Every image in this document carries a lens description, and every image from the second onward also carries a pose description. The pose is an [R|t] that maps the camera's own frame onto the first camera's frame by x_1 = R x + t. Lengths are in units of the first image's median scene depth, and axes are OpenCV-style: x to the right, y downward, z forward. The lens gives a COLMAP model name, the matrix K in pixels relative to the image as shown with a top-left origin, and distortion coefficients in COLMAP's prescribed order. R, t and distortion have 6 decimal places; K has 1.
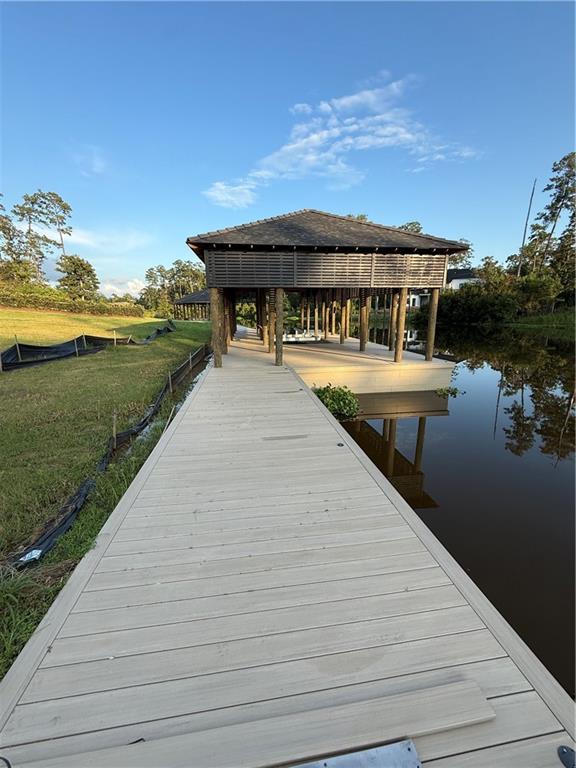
lens RADIAL K [[304.2, 0, 289.8], [0, 304.2, 384.1], [0, 0, 1]] dist [0.000892, -0.000524]
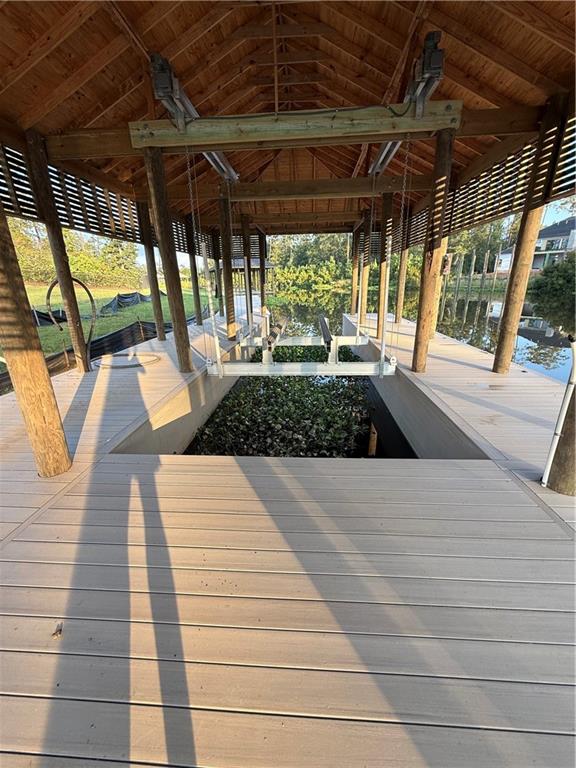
lens RADIAL K [[304.2, 0, 290.0], [0, 304.2, 383.5], [0, 0, 1]] dist [0.000892, -0.000524]
pose [[0.979711, 0.051302, -0.193740, 0.013309], [-0.033170, 0.994857, 0.095701, -0.044894], [0.197654, -0.087333, 0.976374, 0.199598]]
